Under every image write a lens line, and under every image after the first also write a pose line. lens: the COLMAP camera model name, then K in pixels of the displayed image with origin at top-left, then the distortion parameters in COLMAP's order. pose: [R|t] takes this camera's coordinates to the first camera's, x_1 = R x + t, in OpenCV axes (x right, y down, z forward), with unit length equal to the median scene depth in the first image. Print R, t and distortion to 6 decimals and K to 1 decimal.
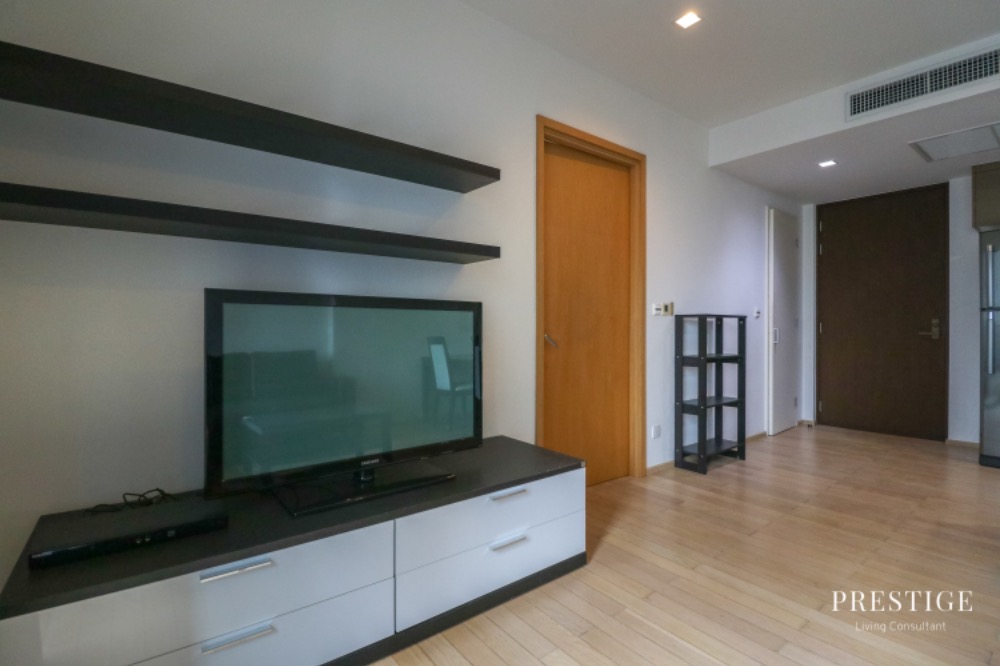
lens RADIAL K [[464.8, 0, 493.5], [0, 464.8, 325.2], [0, 0, 1]] dist [-0.002687, -0.011319]
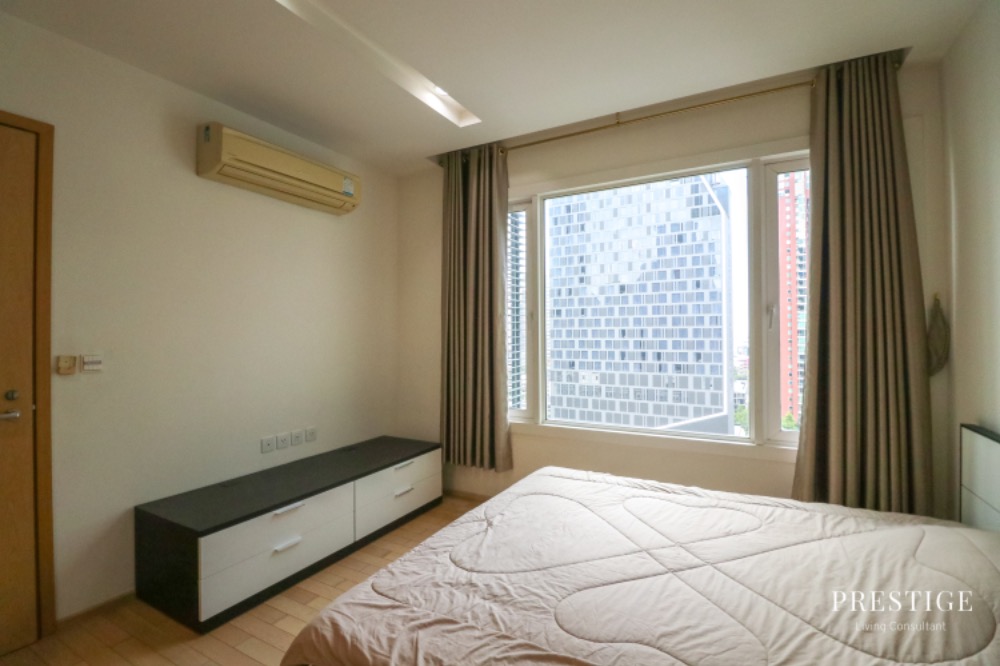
lens RADIAL K [[464.8, 0, 493.5], [0, 464.8, 325.2], [0, 0, 1]] dist [-0.002687, -0.011319]
pose [[0.918438, -0.002517, 0.395558, -0.377553], [0.007956, 0.999895, -0.012111, -0.165158], [-0.395486, 0.014271, 0.918361, -0.843044]]
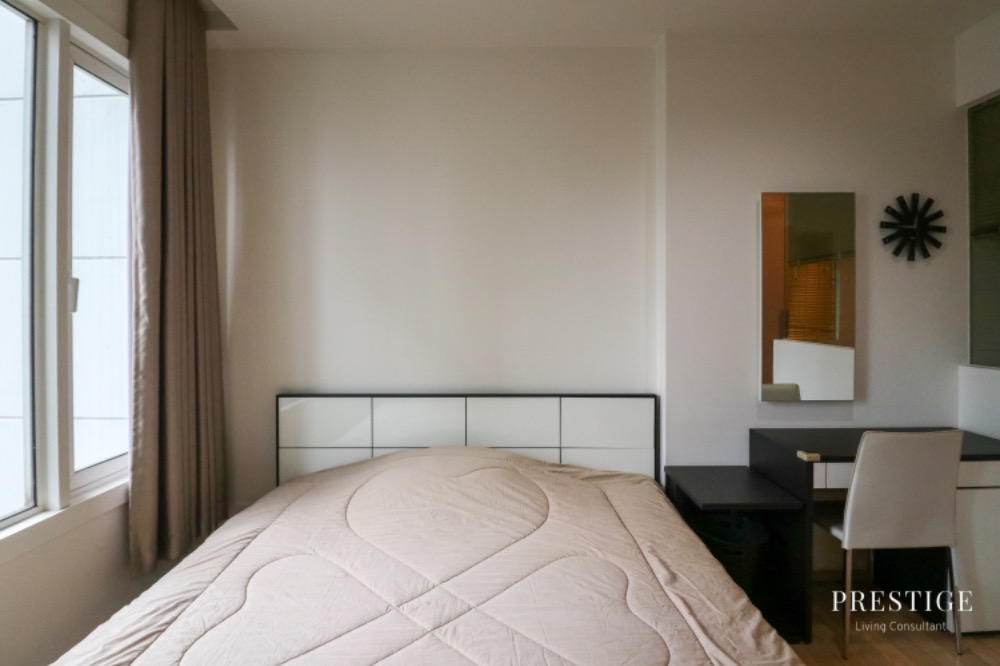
lens RADIAL K [[487.3, 0, 497.9], [0, 487.3, 312.8], [0, 0, 1]] dist [-0.026316, -0.000664]
pose [[-0.782886, -0.003287, 0.622157, -0.198120], [0.003183, 0.999952, 0.009287, -0.169482], [-0.622157, 0.009251, -0.782838, 0.488970]]
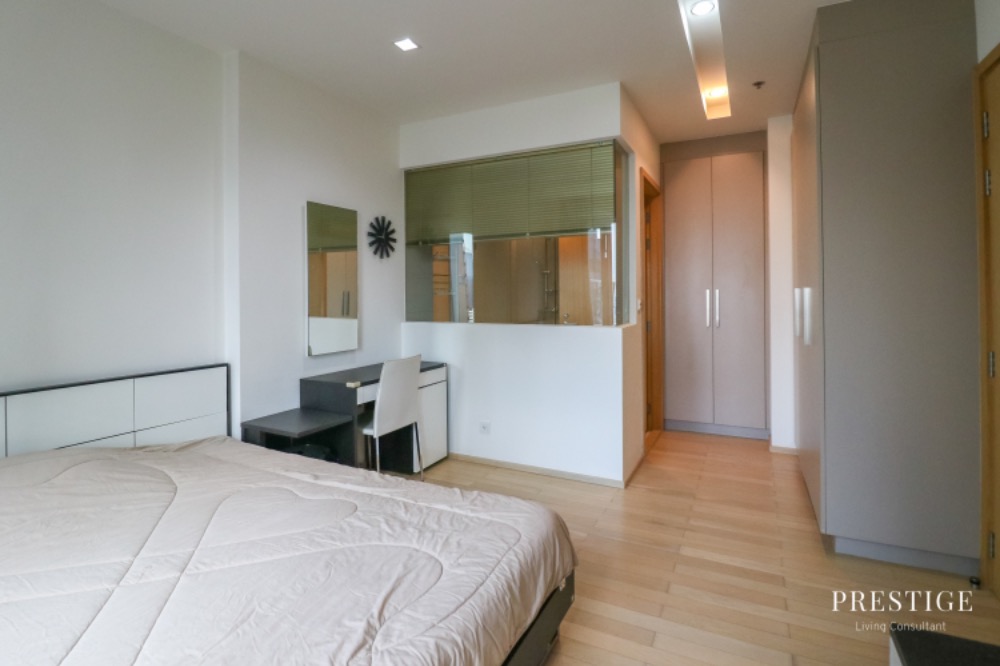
lens RADIAL K [[494.1, 0, 499.5], [0, 494.1, 290.6], [0, 0, 1]] dist [-0.000759, -0.010394]
pose [[-0.902579, 0.004660, -0.430500, 0.208501], [0.006824, 0.999971, -0.003484, -0.142534], [0.430471, -0.006082, -0.902584, 0.945953]]
